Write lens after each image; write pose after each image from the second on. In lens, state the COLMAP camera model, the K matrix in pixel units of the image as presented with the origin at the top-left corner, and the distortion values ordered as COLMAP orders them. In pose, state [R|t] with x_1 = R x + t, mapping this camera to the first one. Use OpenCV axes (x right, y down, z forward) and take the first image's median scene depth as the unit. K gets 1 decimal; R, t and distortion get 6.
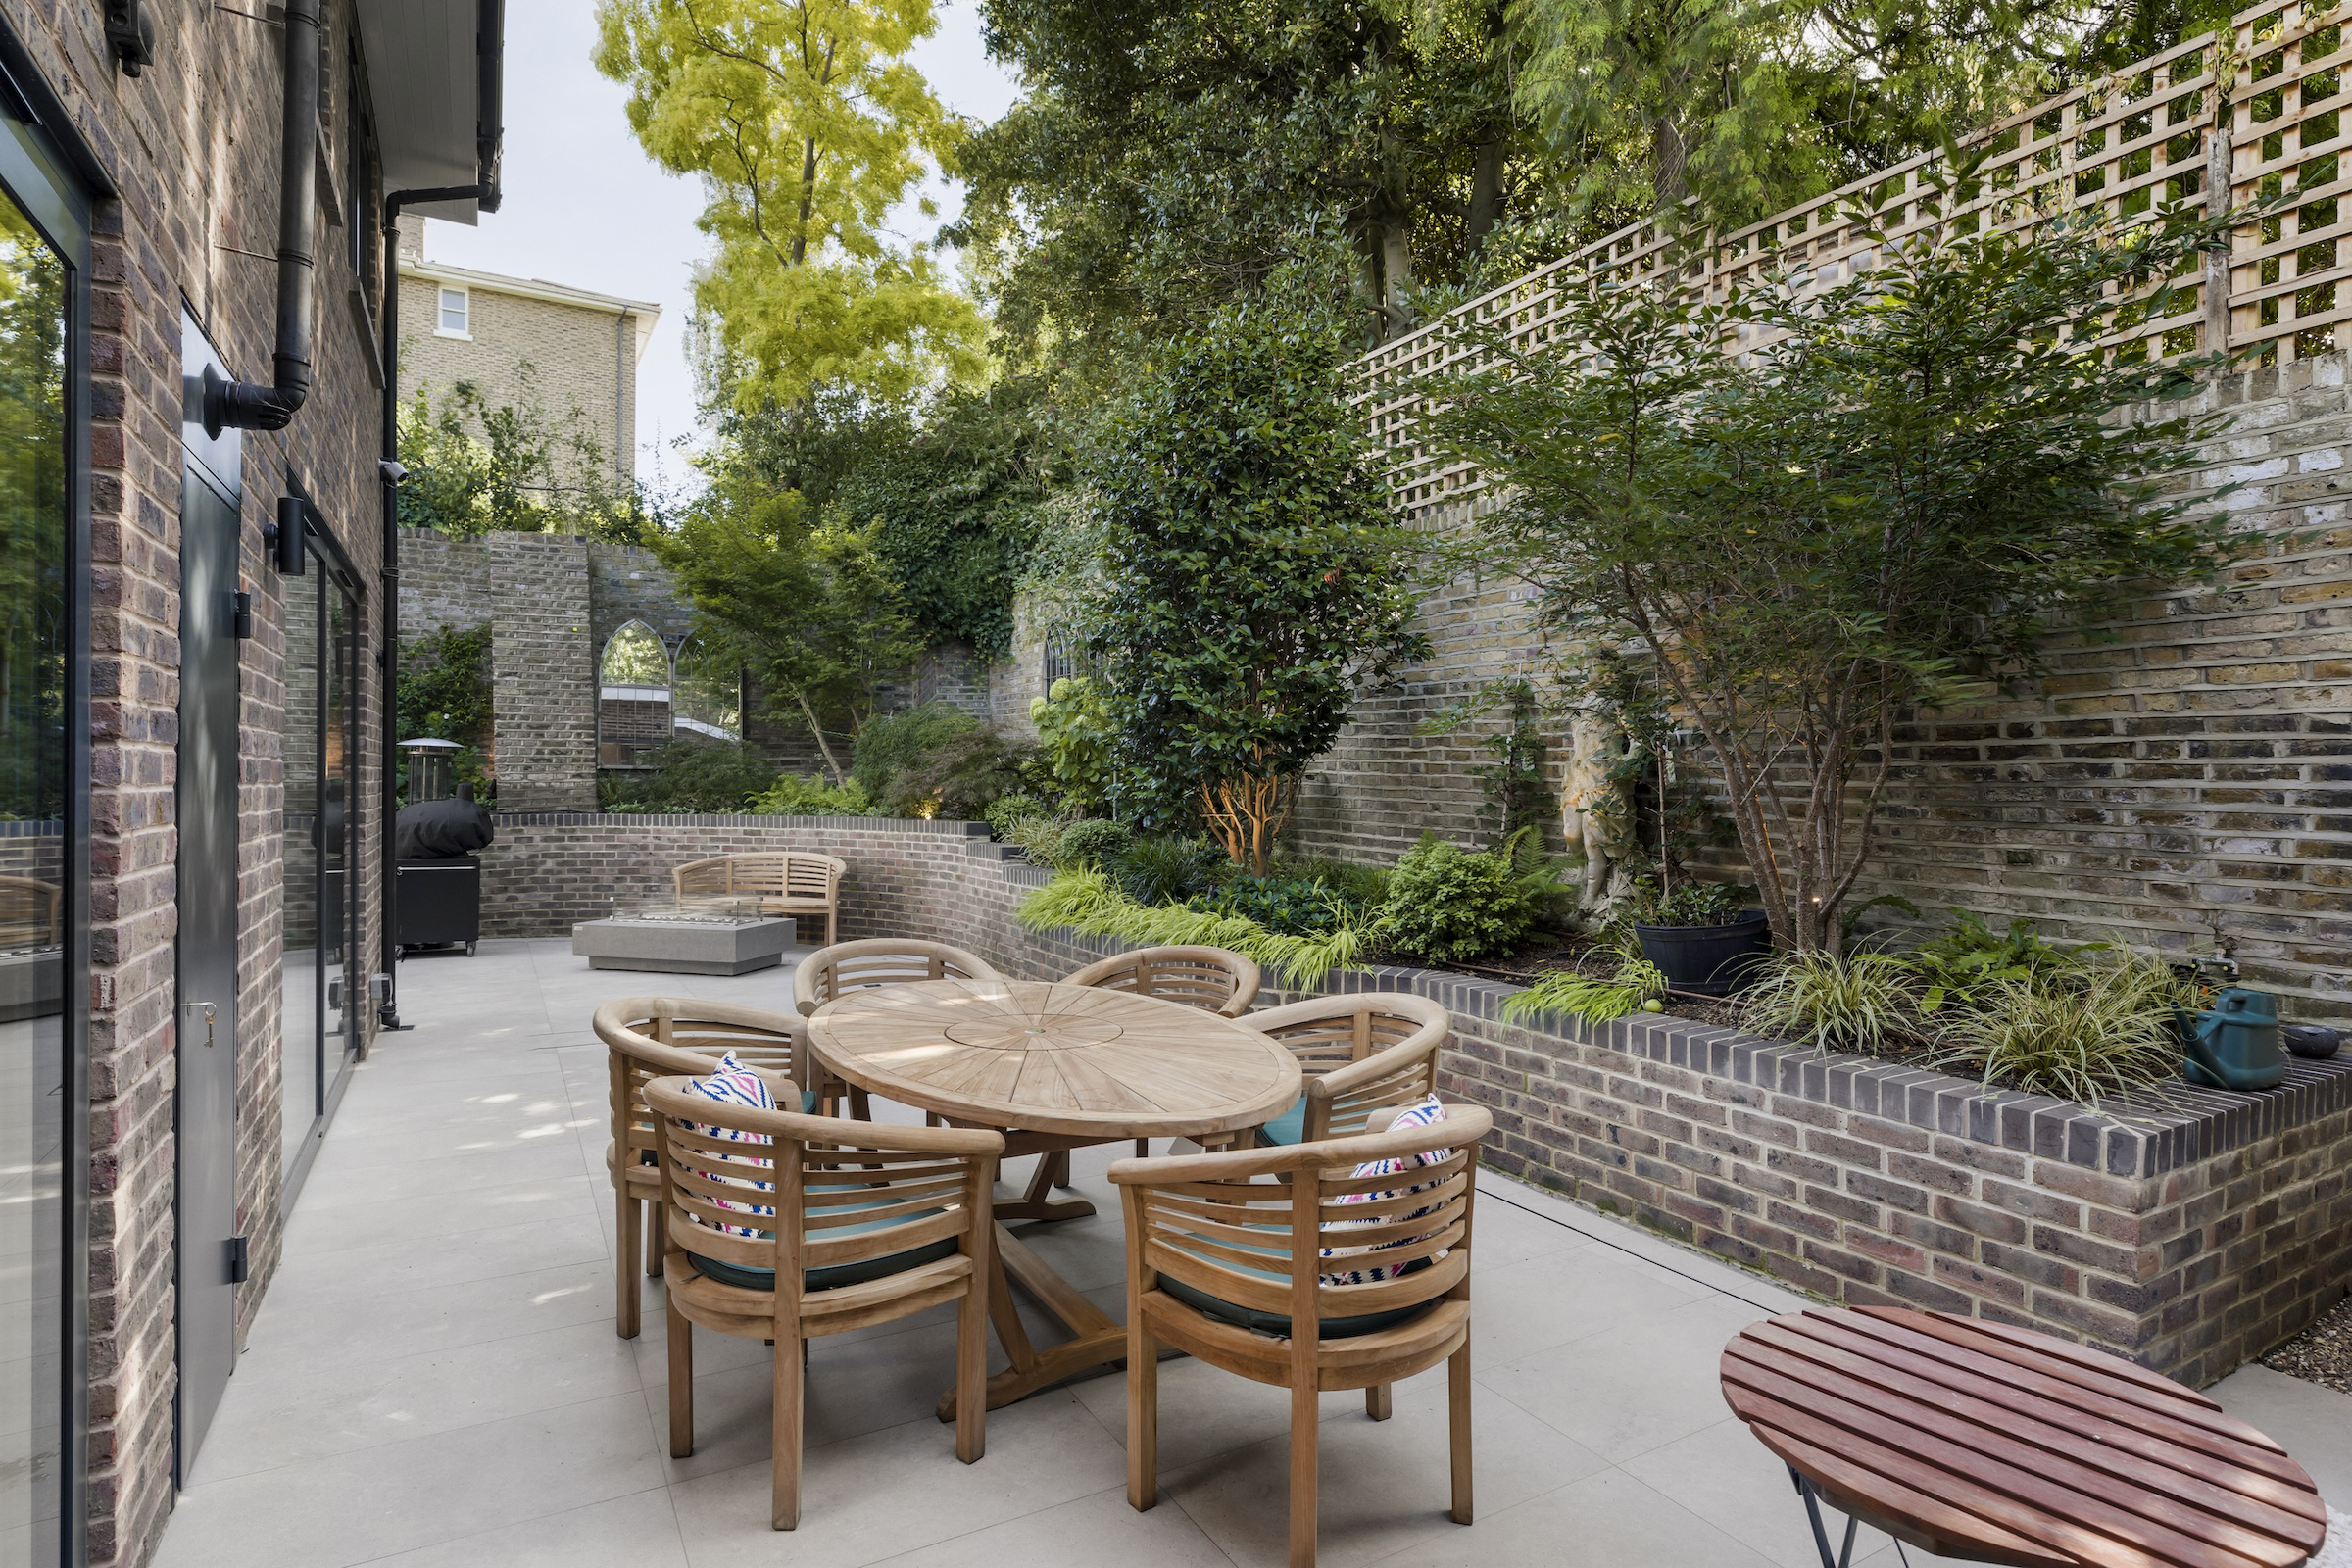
lens RADIAL K [[1215.8, 0, 1171.3], [0, 1215.8, 779.0], [0, 0, 1]] dist [0.001322, 0.000349]
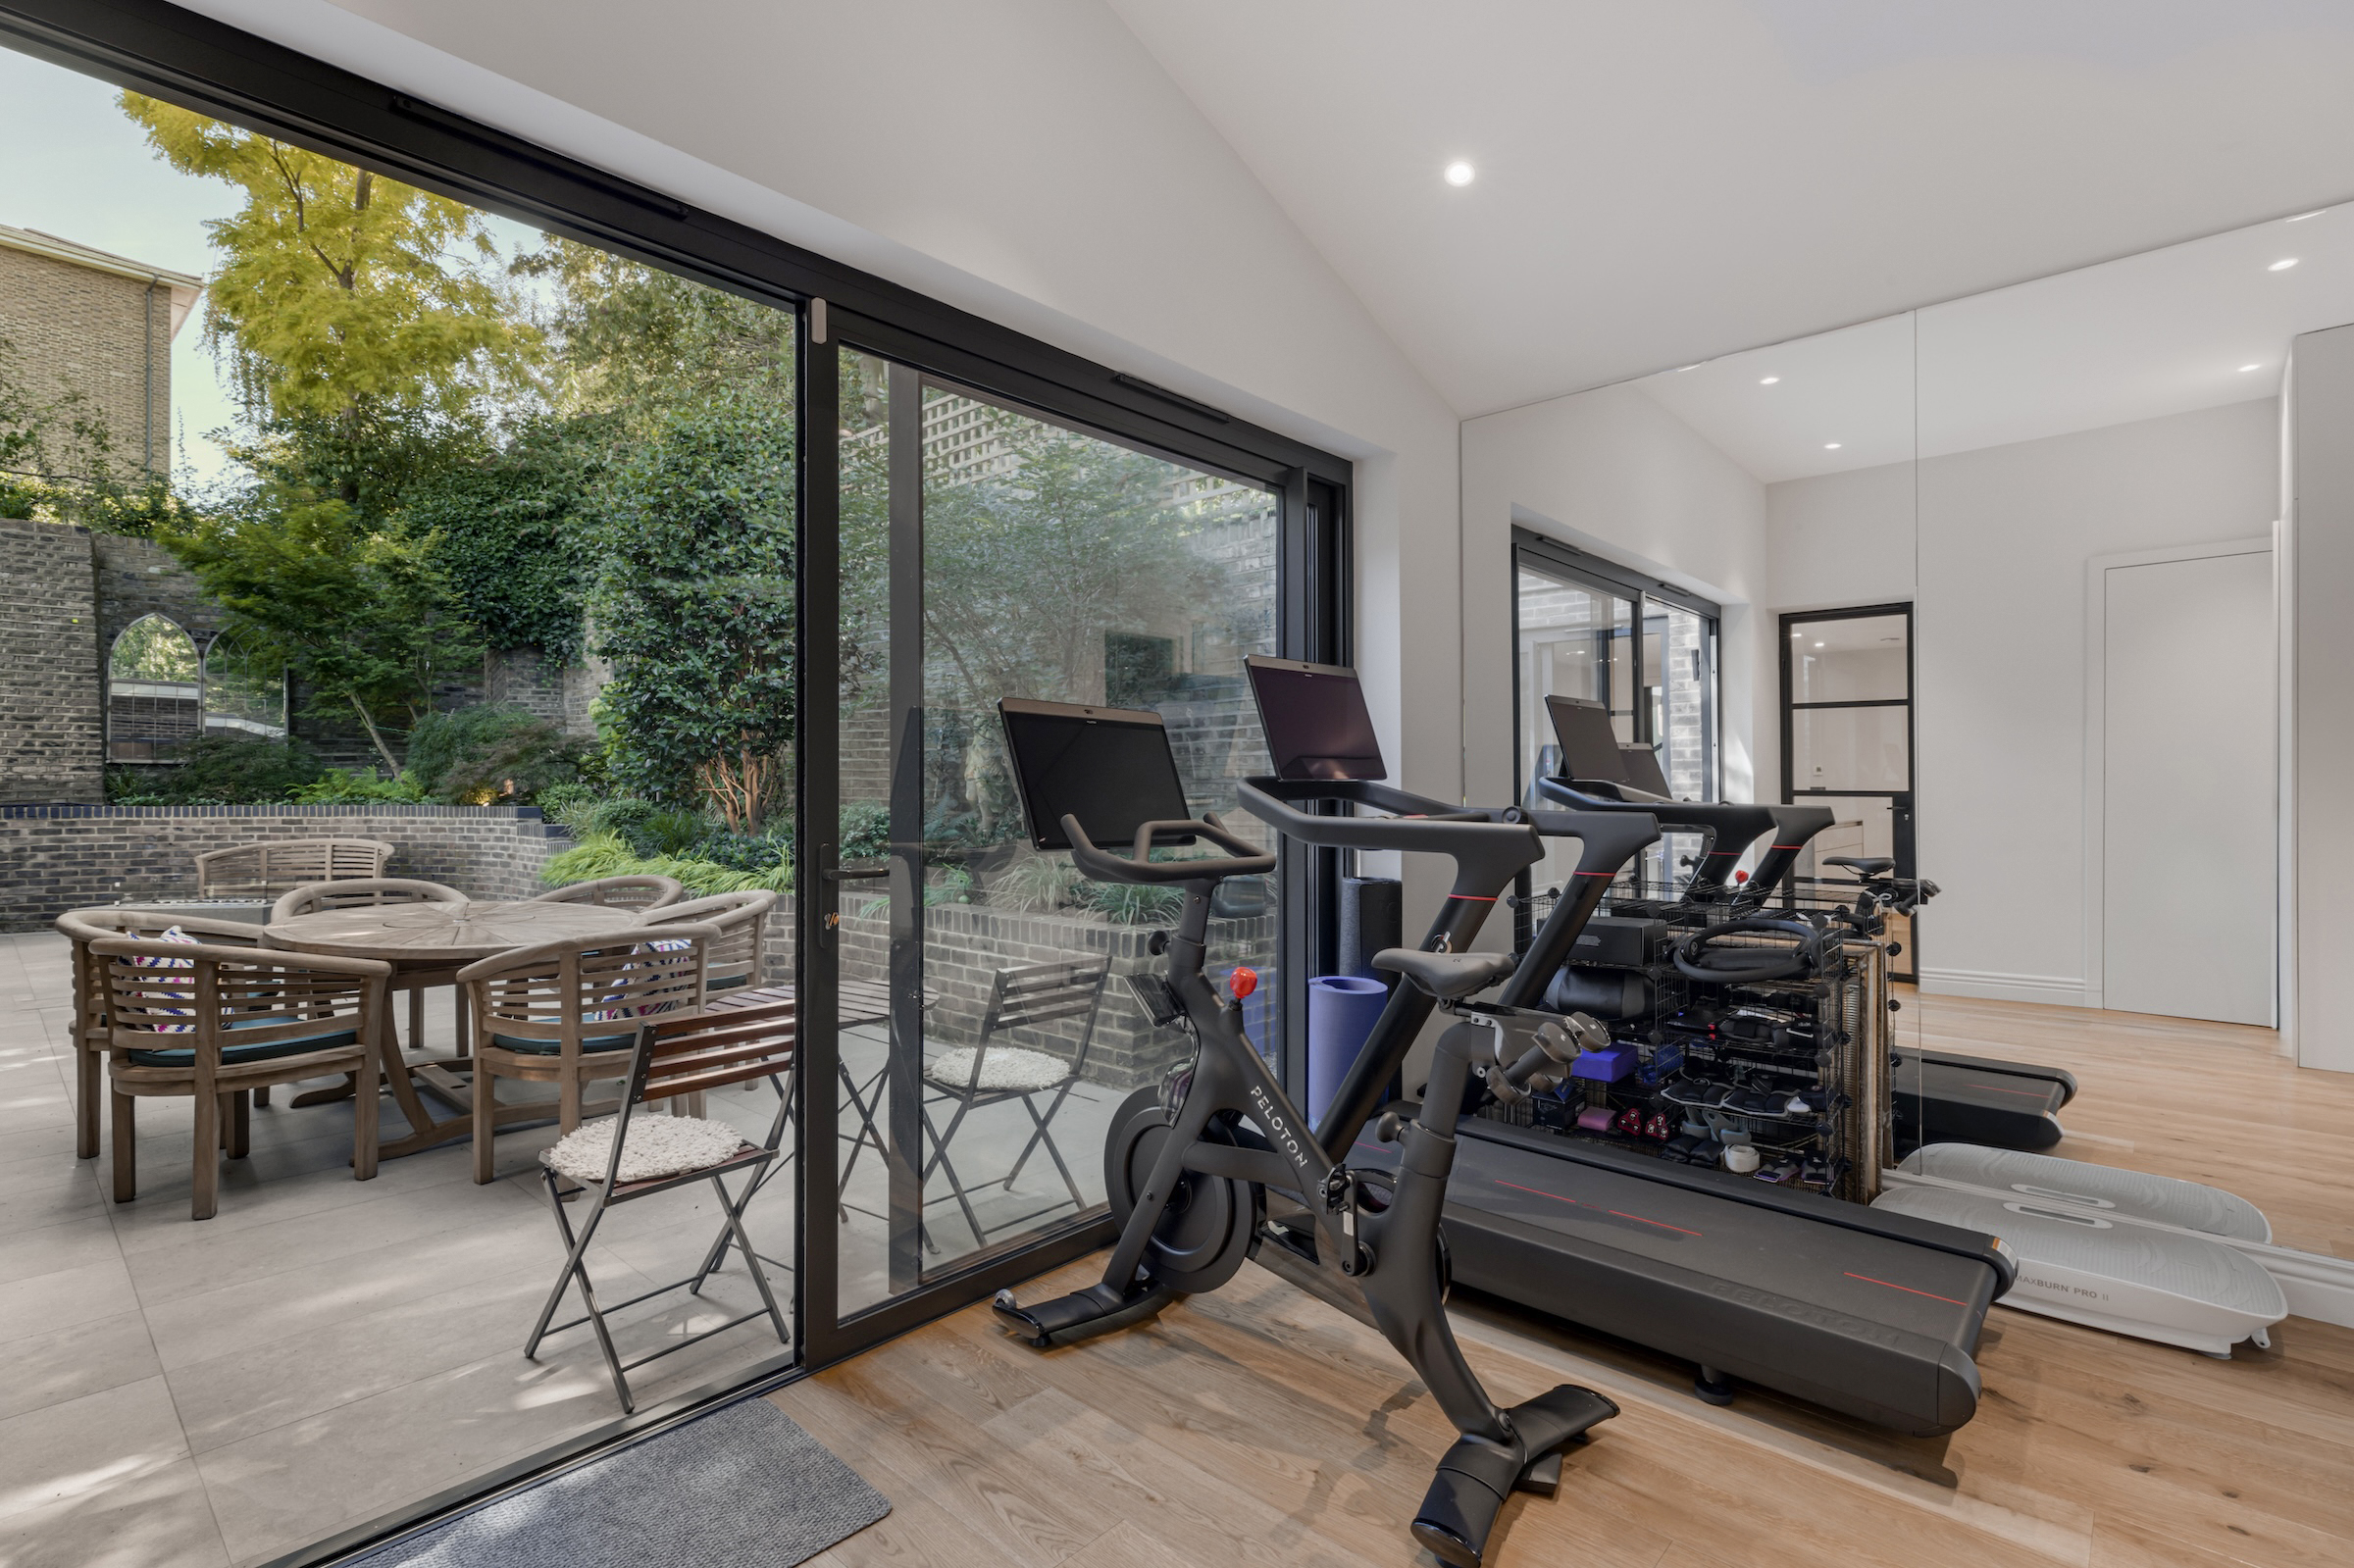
lens RADIAL K [[1099.3, 0, 1186.2], [0, 1099.3, 781.0], [0, 0, 1]] dist [0.014124, -0.000988]
pose [[0.949794, -0.005533, 0.312826, 0.092198], [0.006964, 0.999970, -0.003459, 0.017765], [-0.312798, 0.005464, 0.949804, -0.156642]]
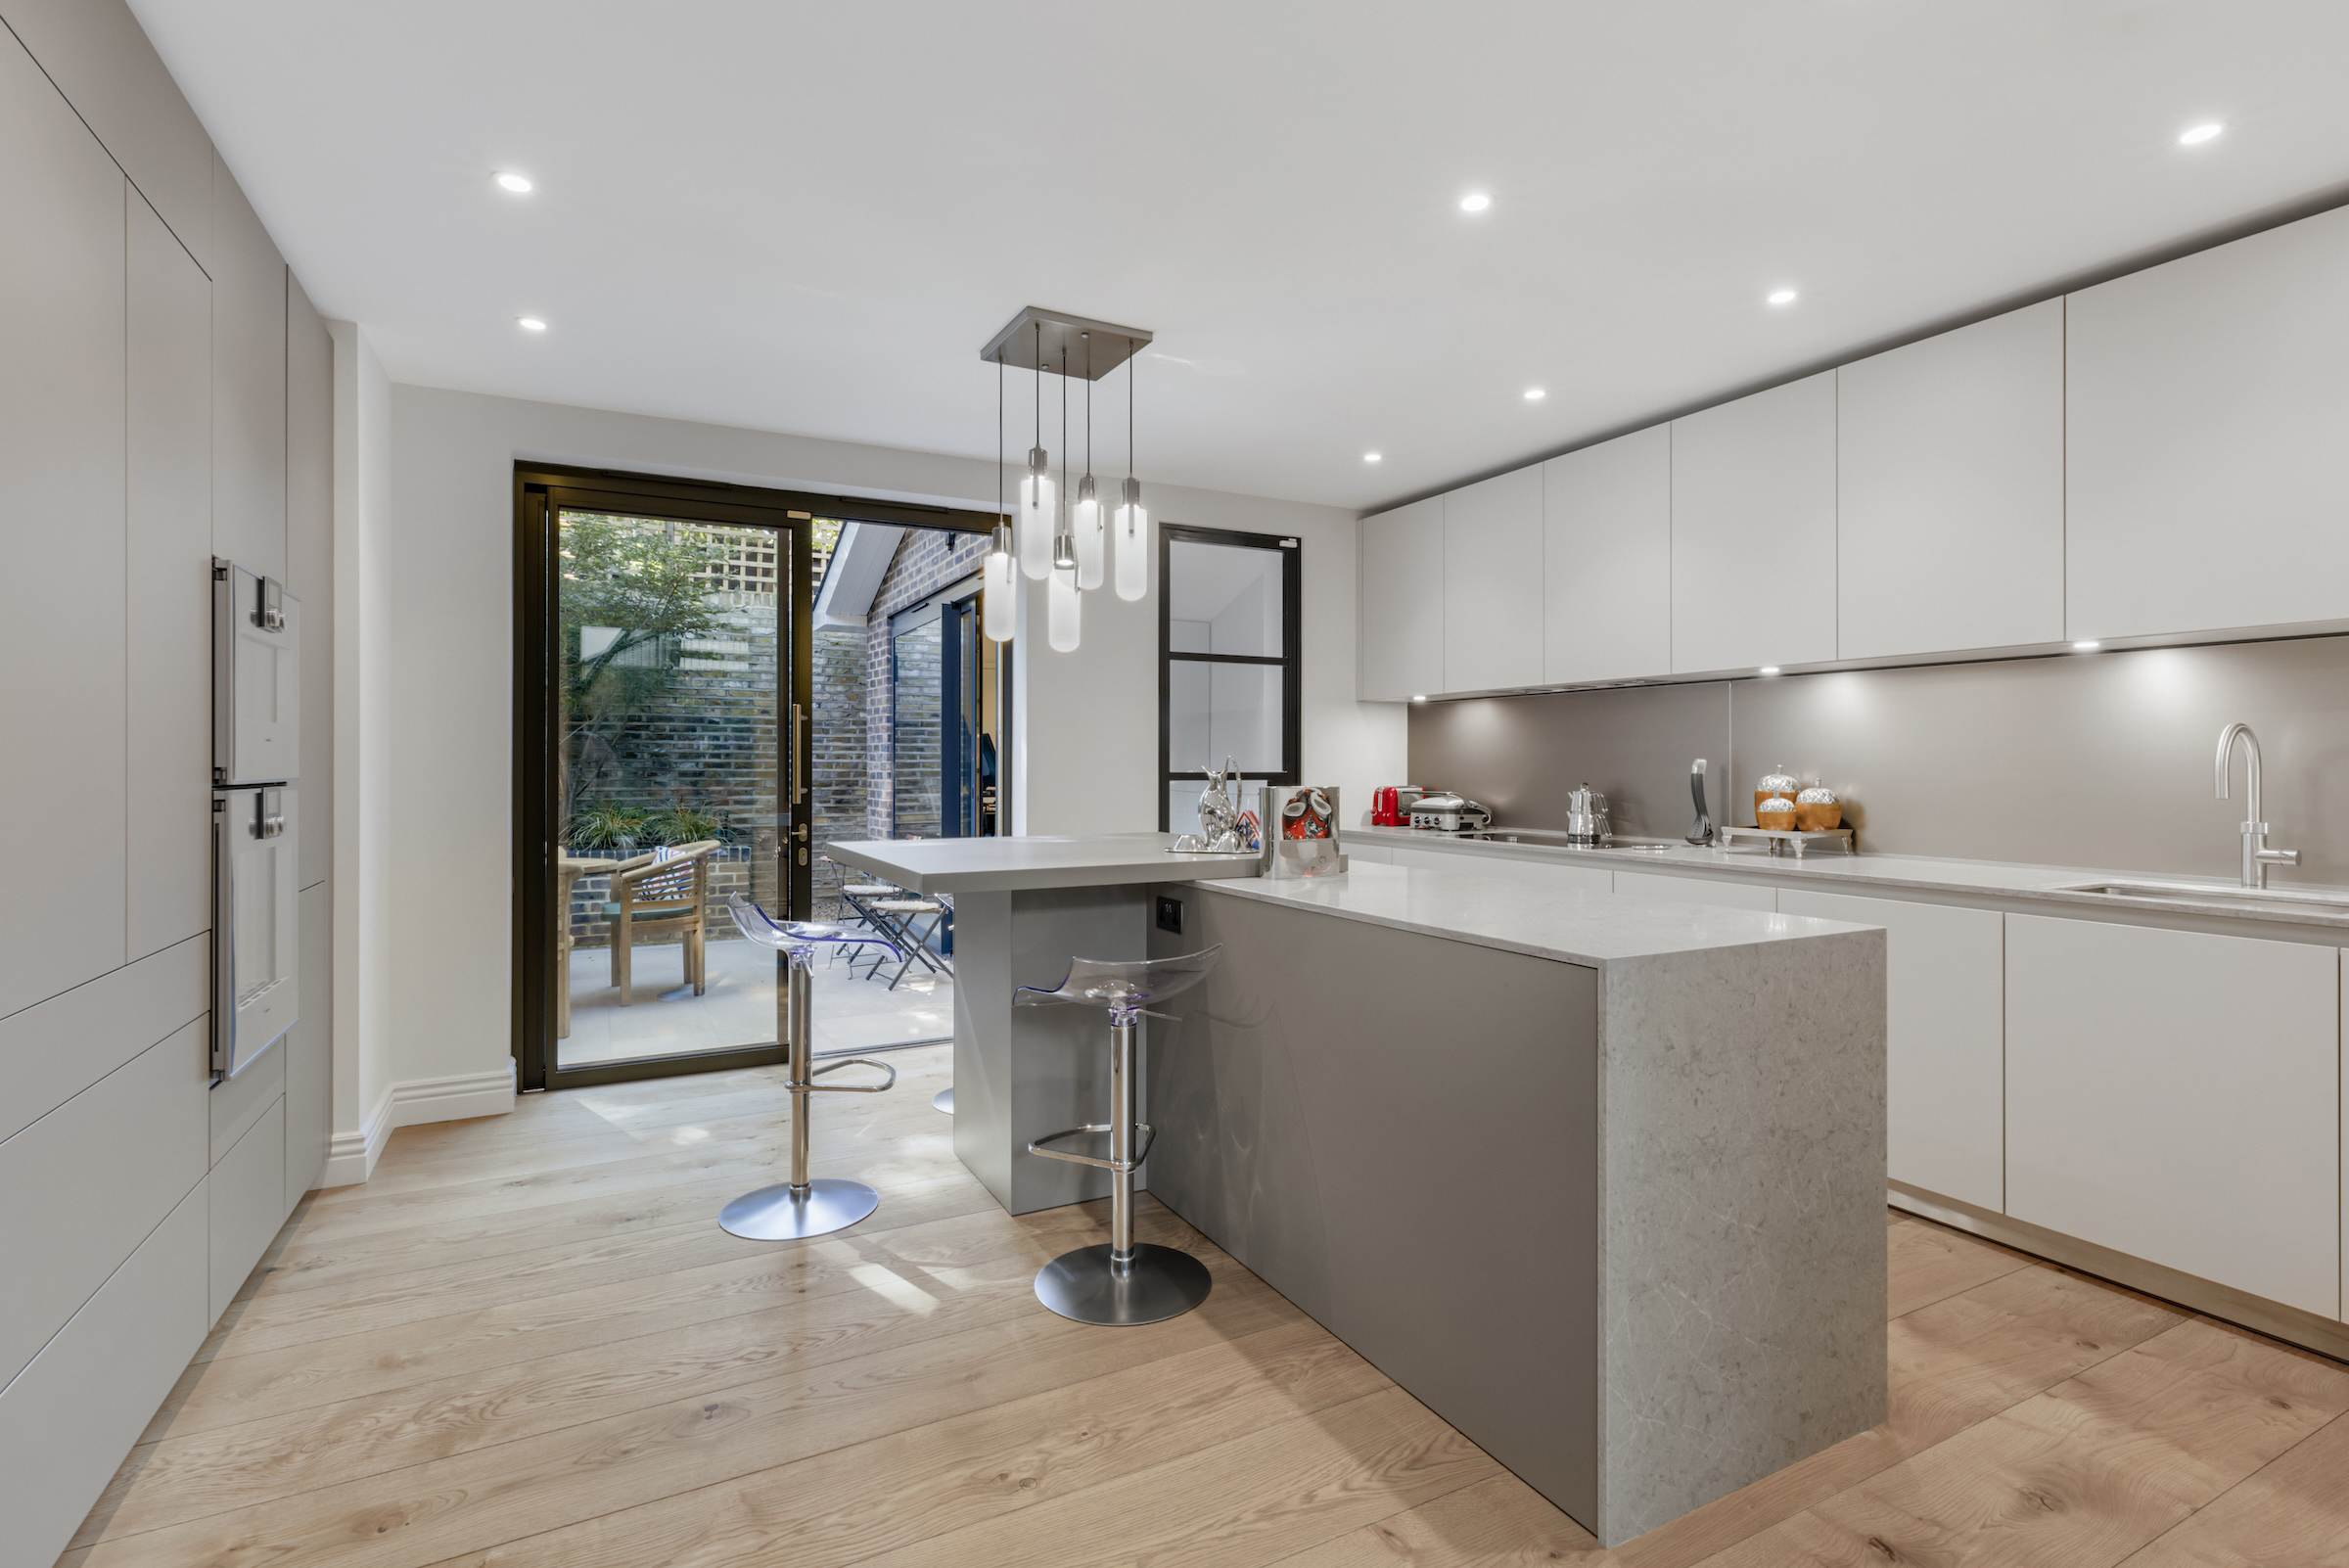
lens RADIAL K [[1097.1, 0, 1172.9], [0, 1097.1, 771.4], [0, 0, 1]] dist [0.014124, -0.000988]
pose [[0.039218, -0.006706, 0.999208, -0.567963], [0.004117, 0.999970, 0.006549, 0.021720], [-0.999222, 0.003857, 0.039244, -0.063075]]
